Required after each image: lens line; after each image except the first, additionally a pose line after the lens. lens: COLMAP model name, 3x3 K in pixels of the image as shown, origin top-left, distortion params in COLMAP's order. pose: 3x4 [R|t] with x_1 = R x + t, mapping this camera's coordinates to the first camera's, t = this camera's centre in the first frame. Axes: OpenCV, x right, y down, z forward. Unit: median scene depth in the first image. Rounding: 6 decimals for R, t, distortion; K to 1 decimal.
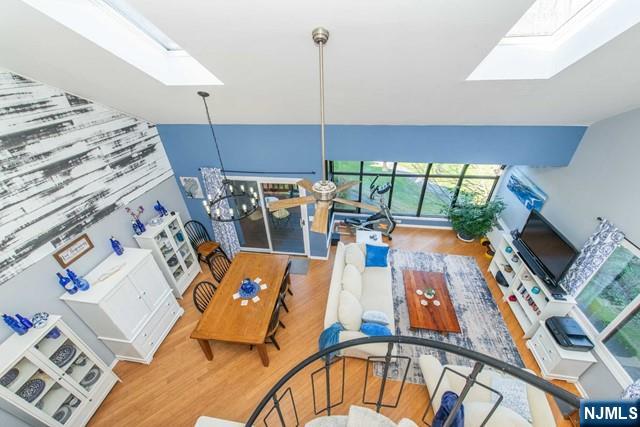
lens RADIAL K [[251.9, 0, 321.3], [0, 251.9, 211.7], [0, 0, 1]] dist [0.002793, -0.001298]
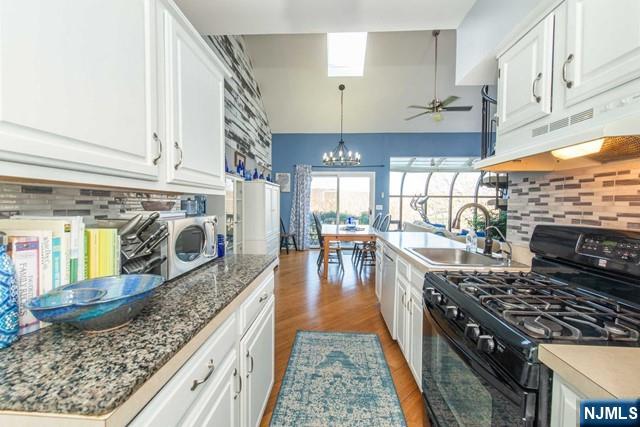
lens RADIAL K [[251.9, 0, 320.6], [0, 251.9, 215.8], [0, 0, 1]] dist [0.002793, -0.001298]
pose [[0.994522, 0.039399, 0.096816, -0.624740], [0.015631, 0.859767, -0.510447, 0.986764], [-0.103350, 0.509164, 0.854442, -0.015521]]
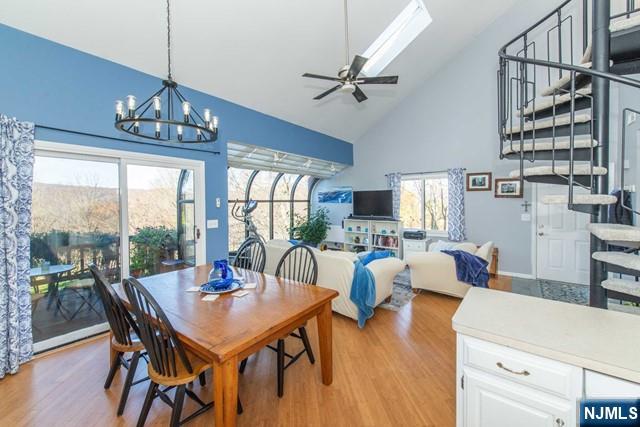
lens RADIAL K [[251.9, 0, 325.6], [0, 251.9, 209.0], [0, 0, 1]] dist [0.002793, -0.001298]
pose [[0.475267, 0.005840, 0.879822, -0.735202], [0.472658, 0.841737, -0.260910, 0.475954], [-0.742102, 0.539856, 0.397290, 0.638192]]
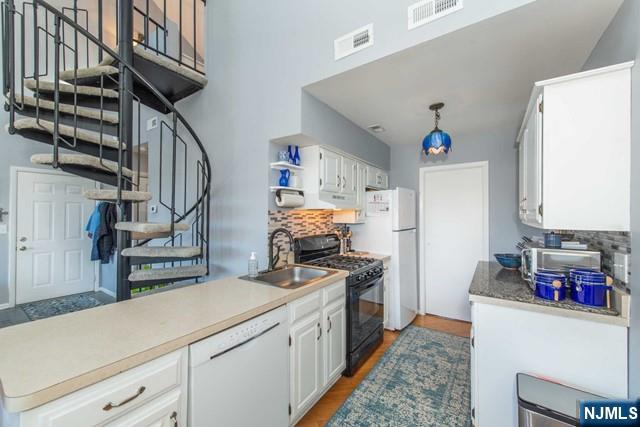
lens RADIAL K [[251.9, 0, 317.3], [0, 251.9, 214.1], [0, 0, 1]] dist [0.002793, -0.001298]
pose [[-0.898107, 0.031048, 0.438680, -0.616050], [0.262193, 0.838639, 0.477430, 0.458952], [-0.353071, 0.543802, -0.761328, 0.723126]]
